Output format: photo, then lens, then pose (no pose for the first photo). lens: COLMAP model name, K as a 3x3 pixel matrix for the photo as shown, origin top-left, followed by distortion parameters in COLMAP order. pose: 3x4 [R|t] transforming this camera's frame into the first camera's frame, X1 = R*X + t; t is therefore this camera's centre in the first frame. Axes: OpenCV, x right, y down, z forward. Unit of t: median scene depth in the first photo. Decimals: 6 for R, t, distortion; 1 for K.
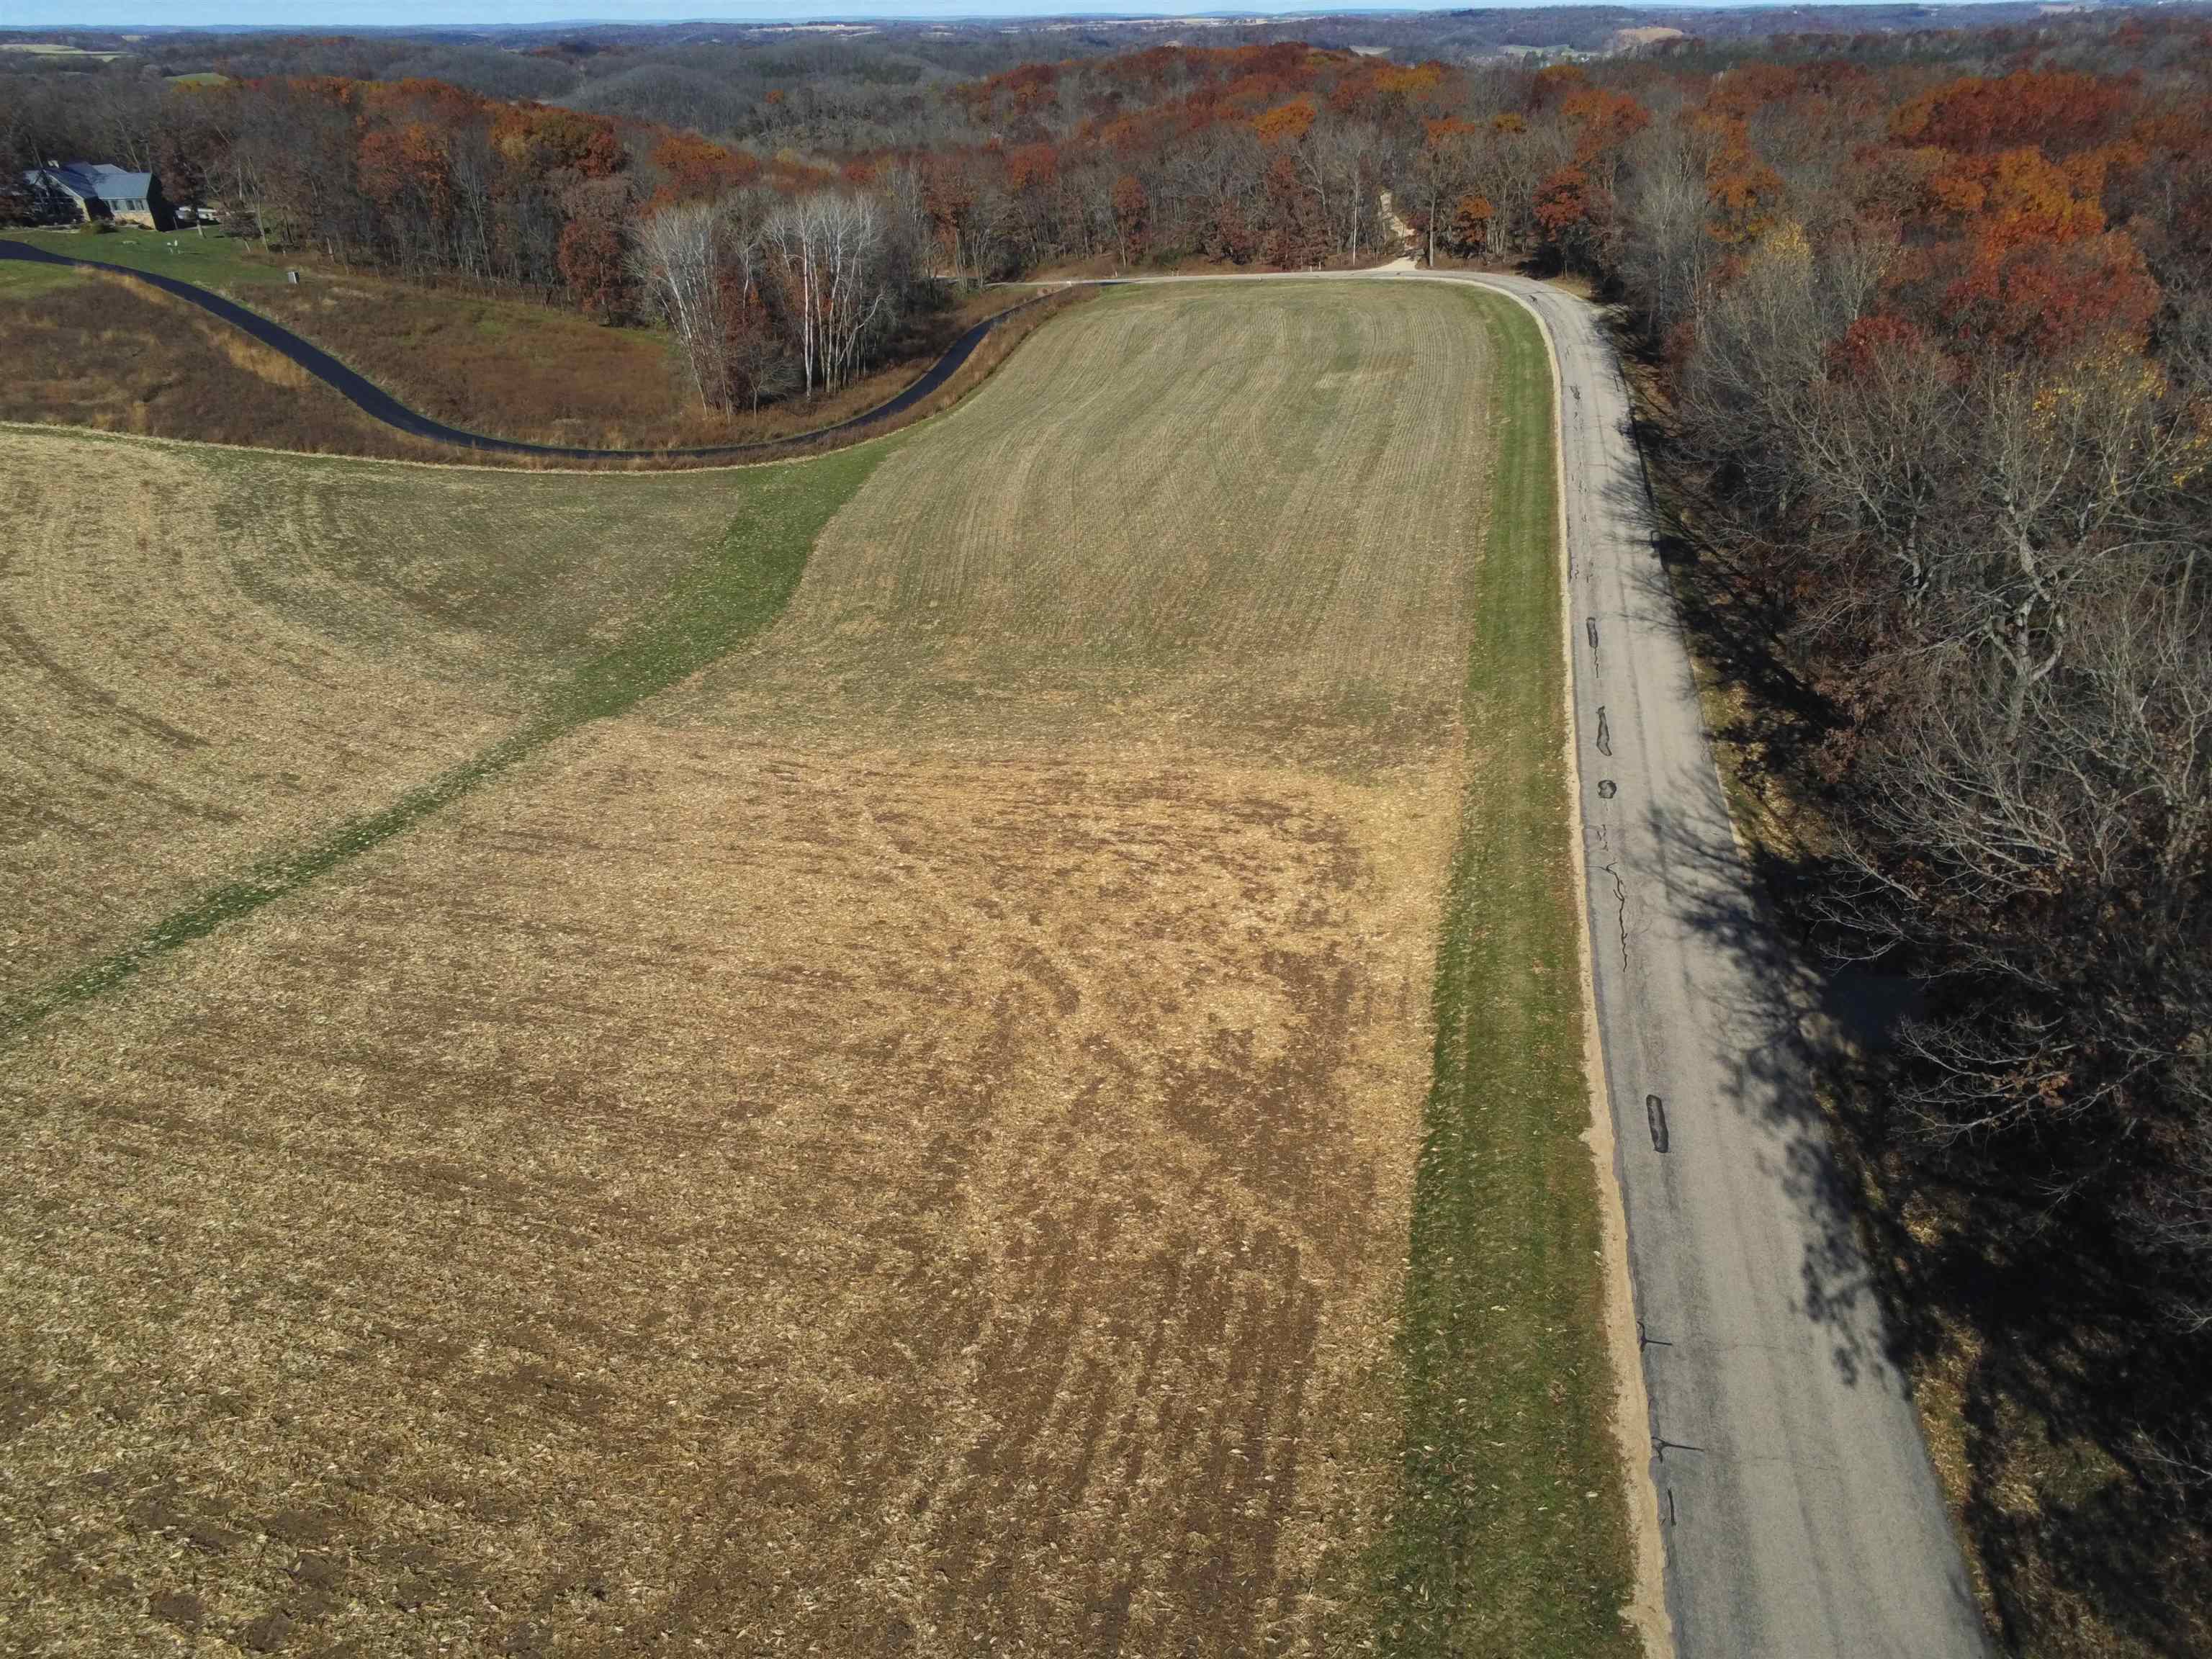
lens RADIAL K [[1424.5, 0, 1122.2], [0, 1424.5, 830.8], [0, 0, 1]] dist [0.003659, 0.008040]
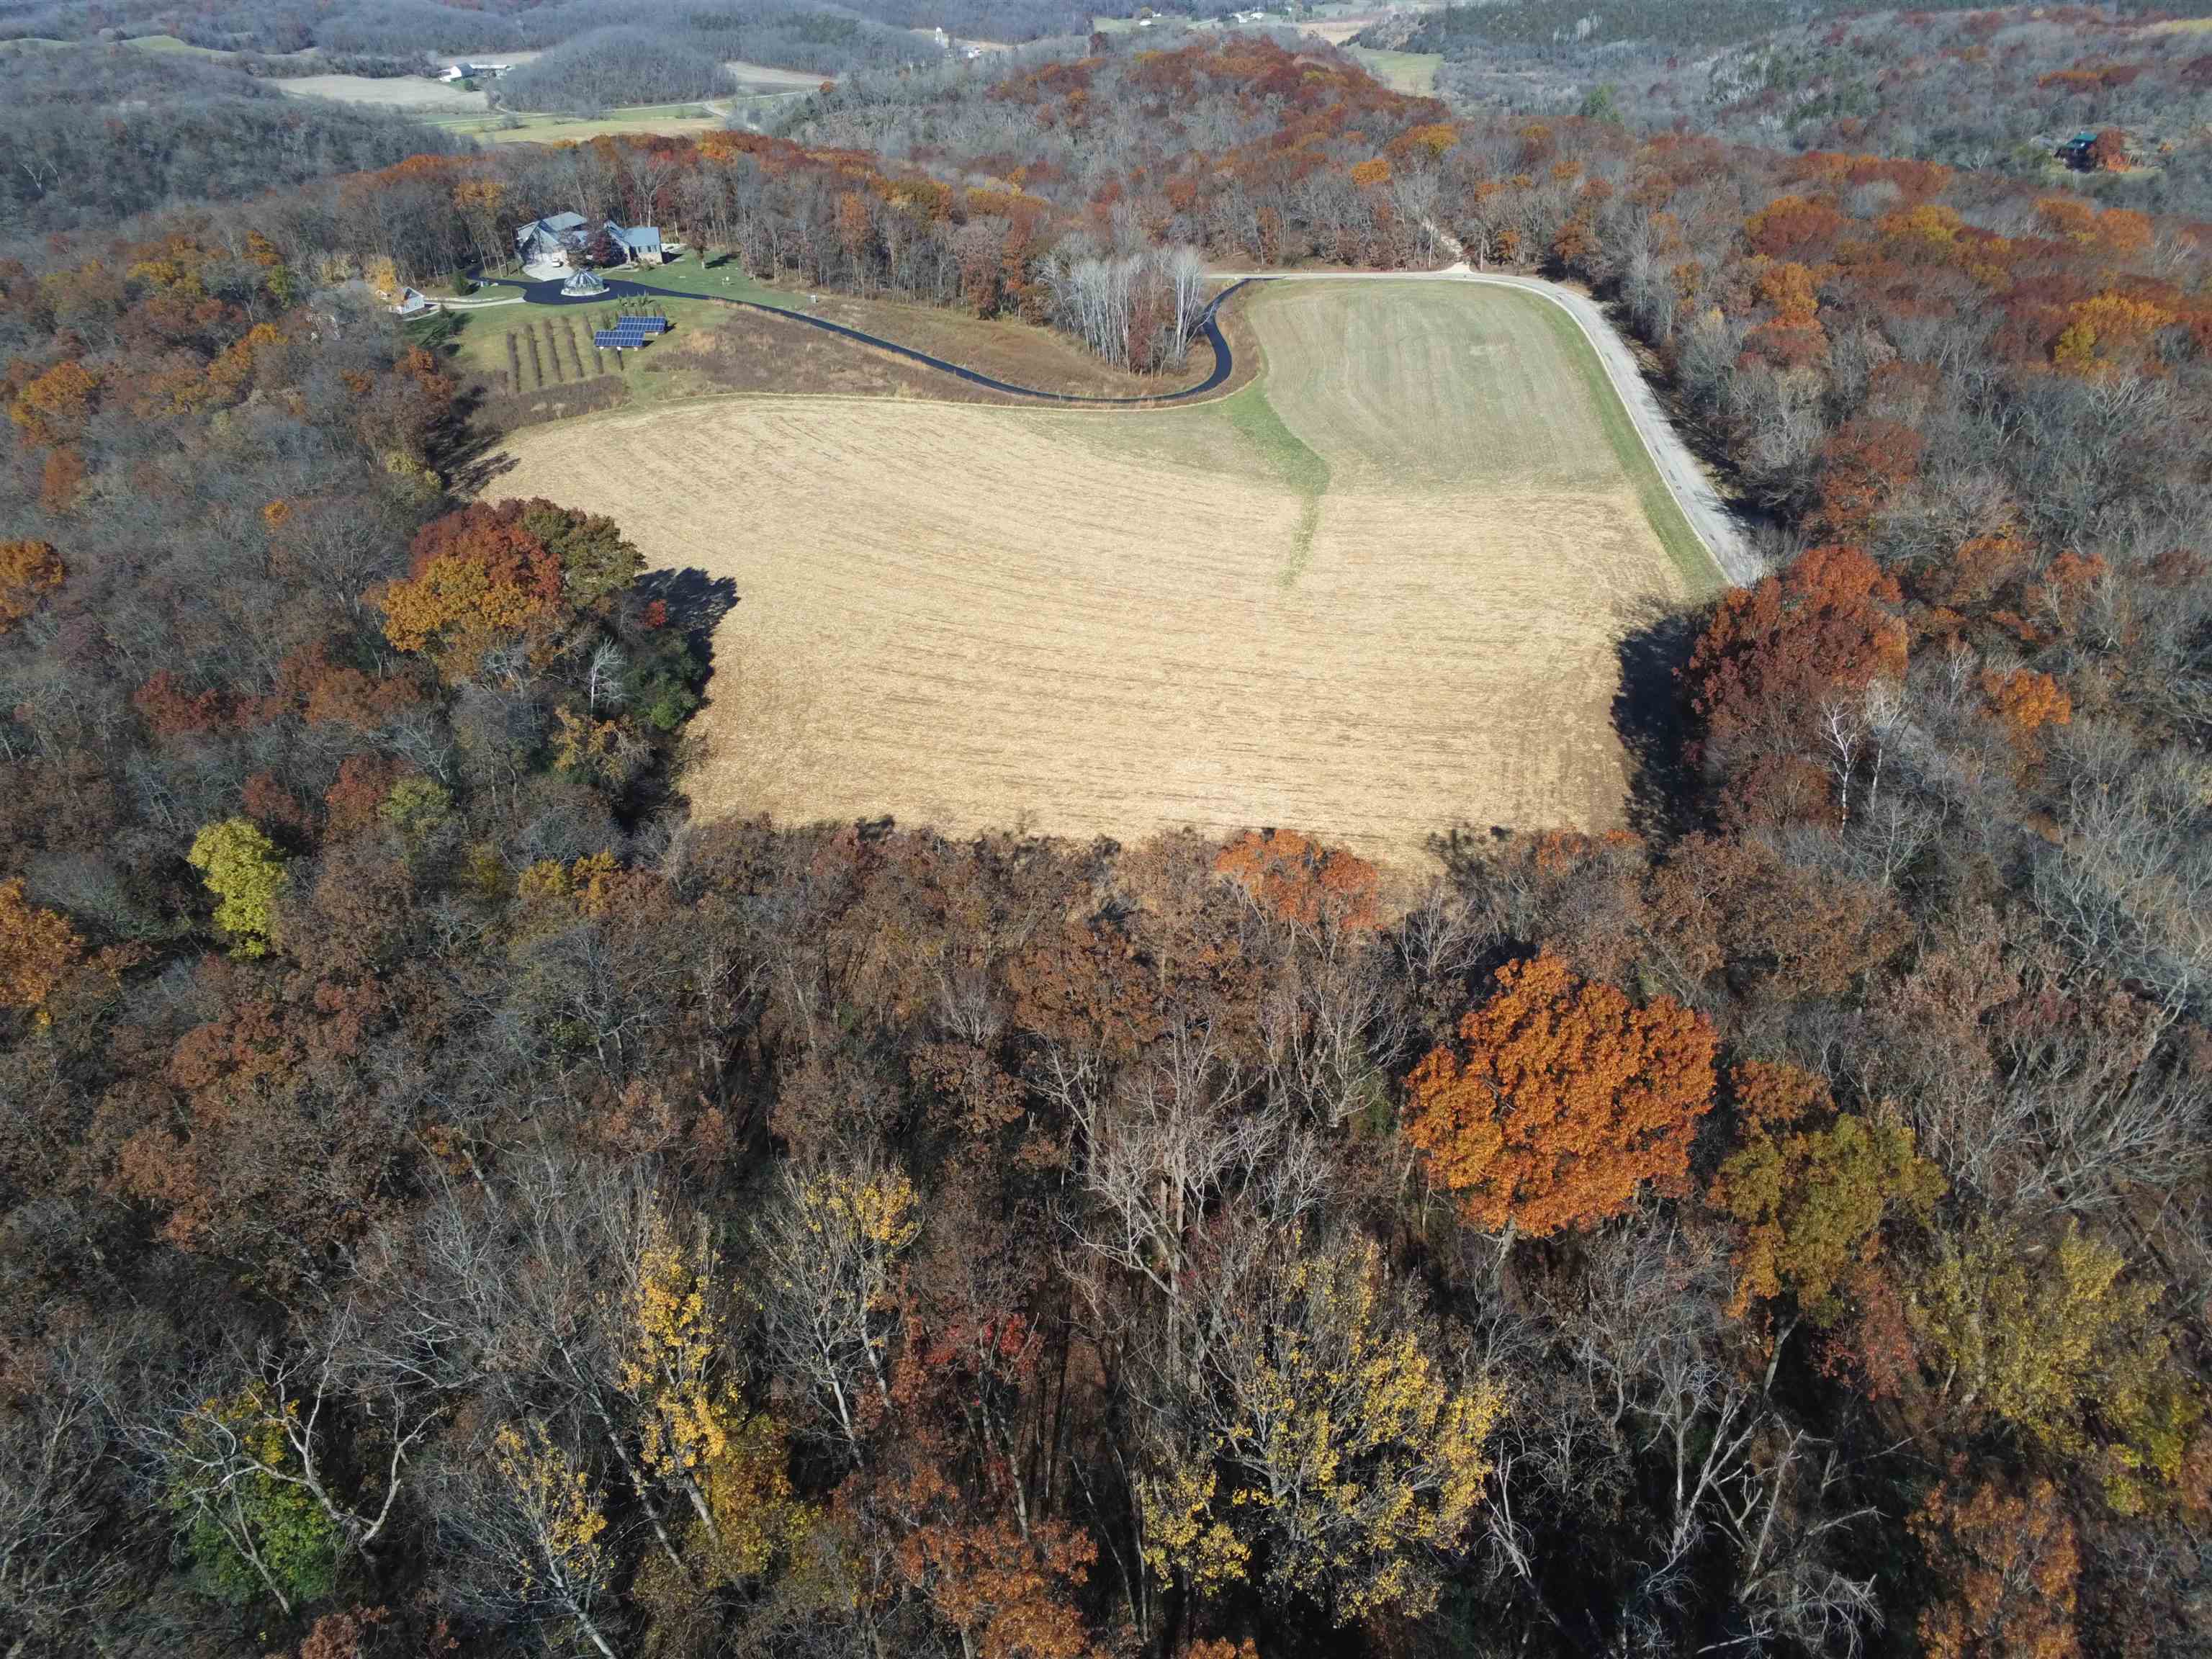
lens RADIAL K [[1424.5, 0, 1122.2], [0, 1424.5, 830.8], [0, 0, 1]] dist [0.003659, 0.008040]
pose [[0.994986, -0.060185, 0.079878, -0.482364], [0.055920, 0.996942, 0.054593, 0.192054], [-0.082919, -0.049853, 0.995309, -0.863057]]
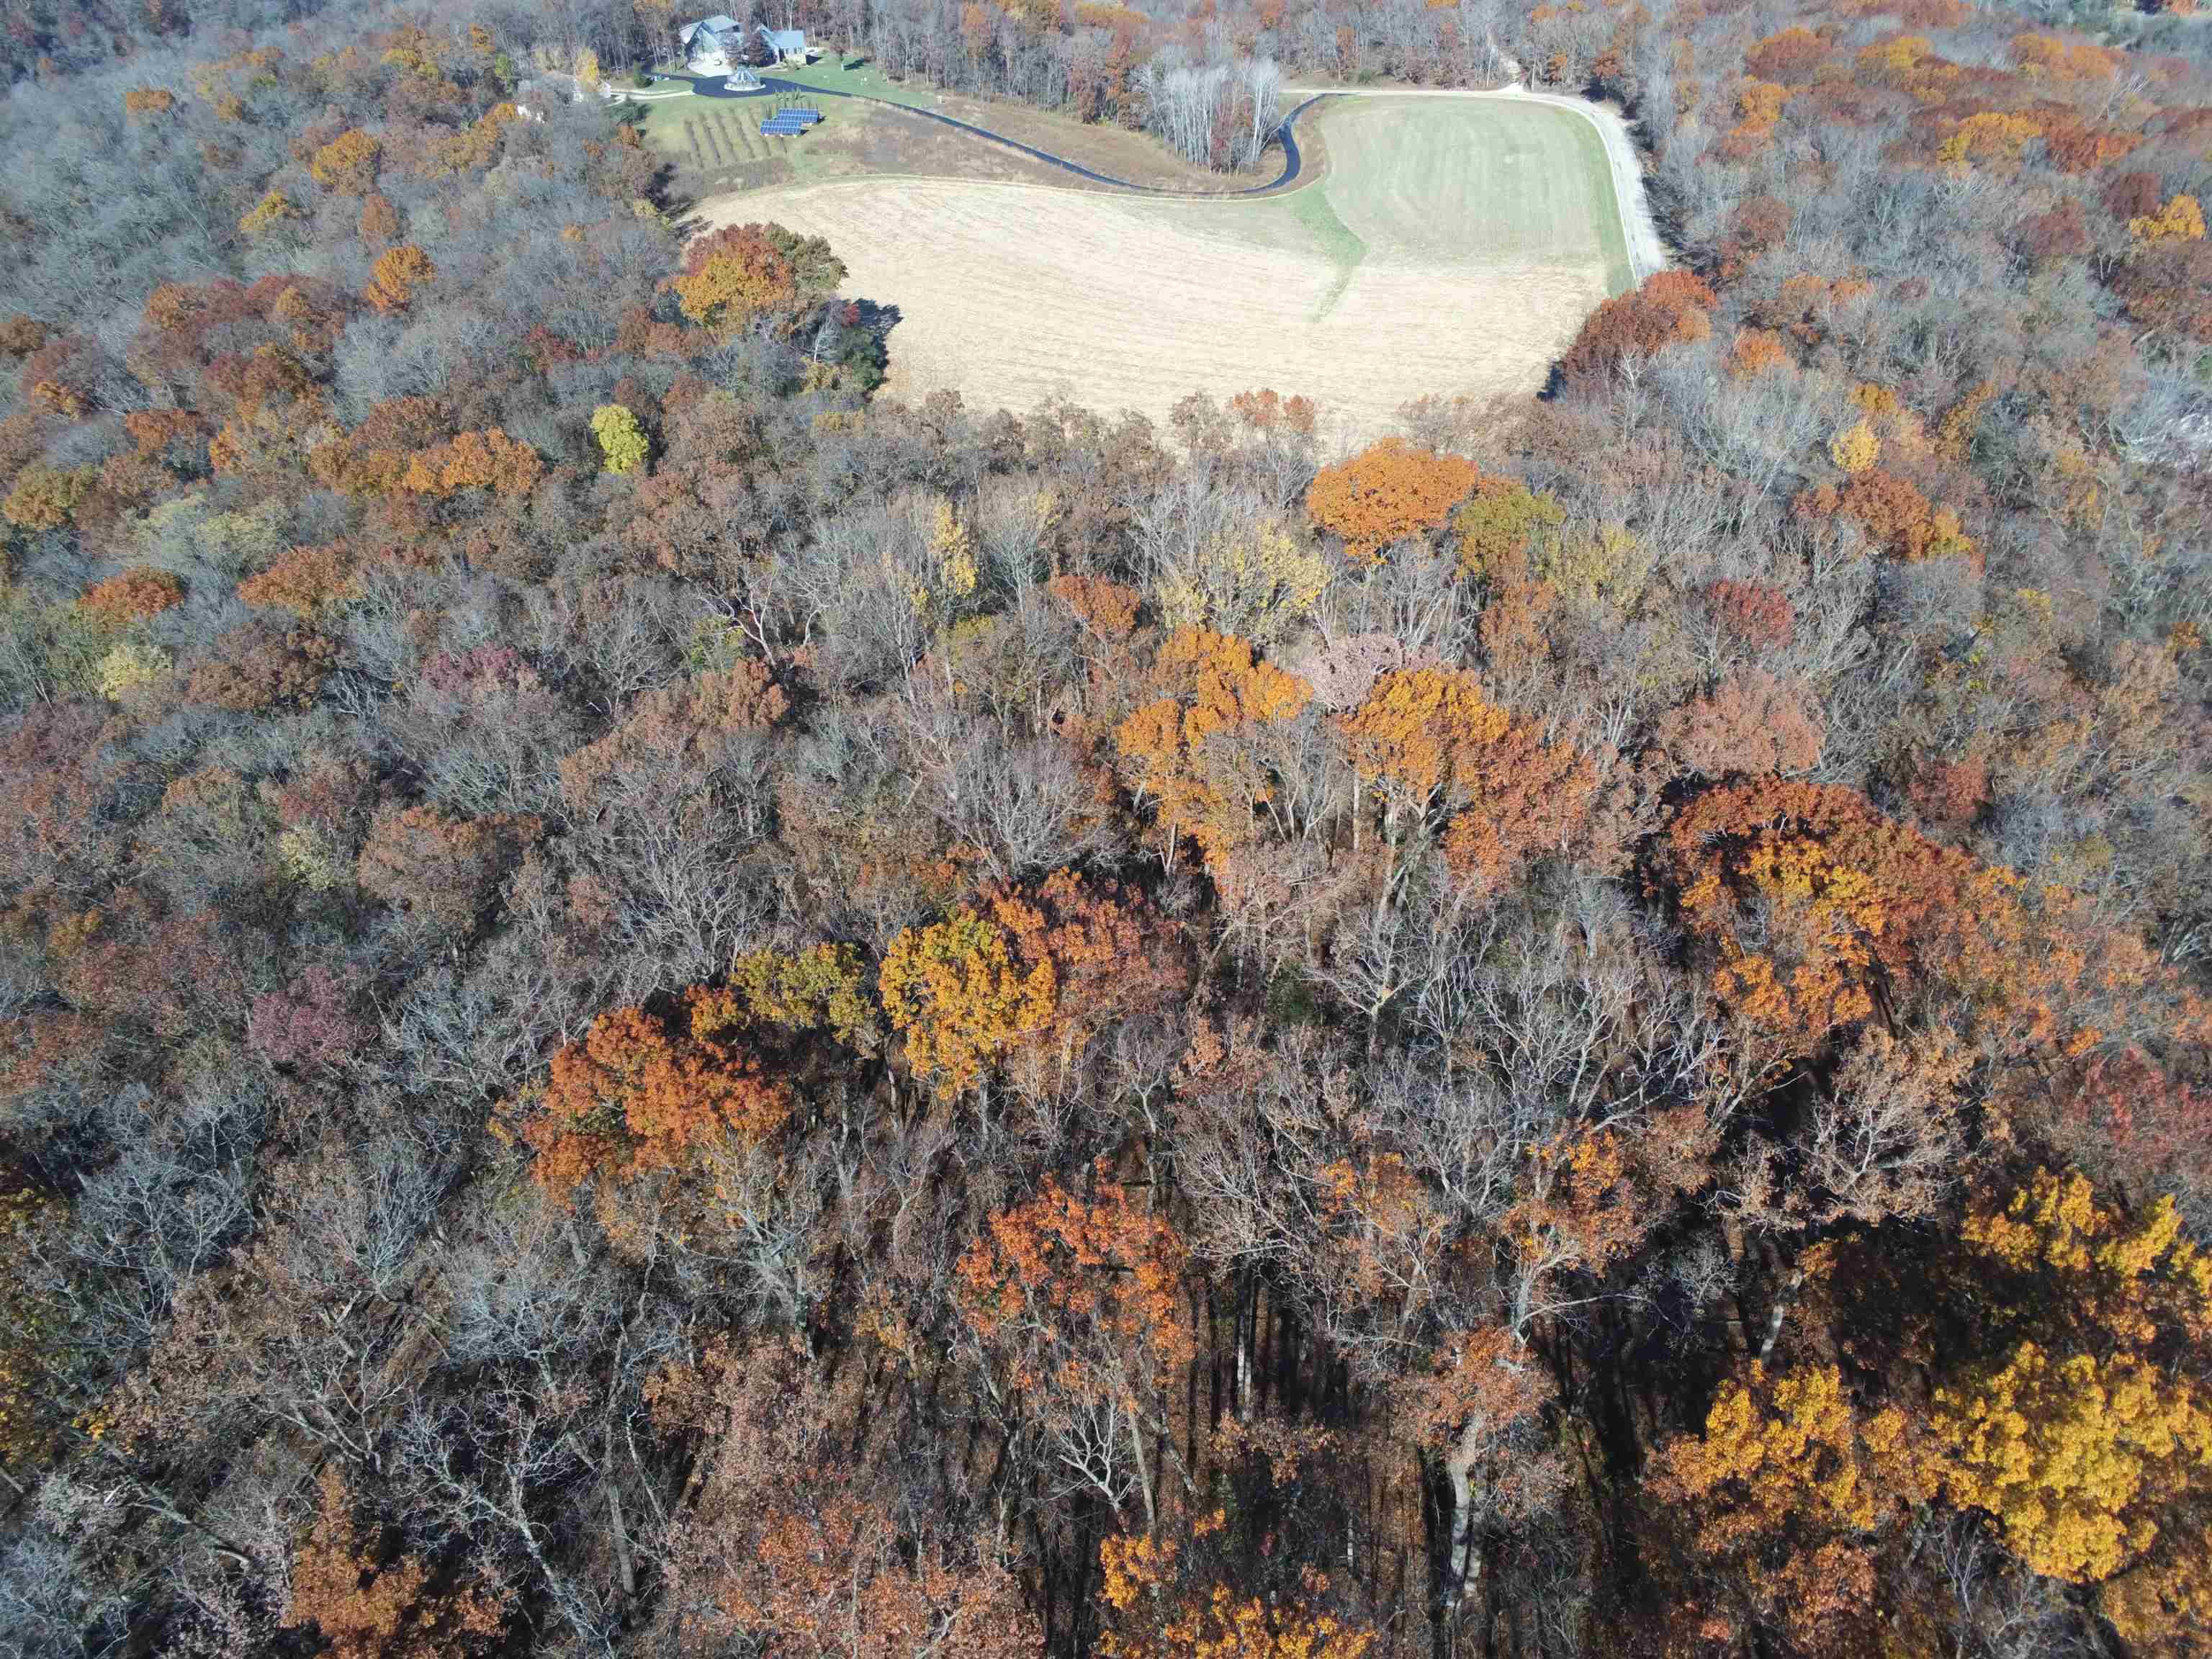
lens RADIAL K [[1424.5, 0, 1122.2], [0, 1424.5, 830.8], [0, 0, 1]] dist [0.003659, 0.008040]
pose [[0.999419, -0.017447, 0.029279, -0.502779], [0.012828, 0.988432, 0.151124, 0.355271], [-0.031577, -0.150660, 0.988081, -1.260311]]
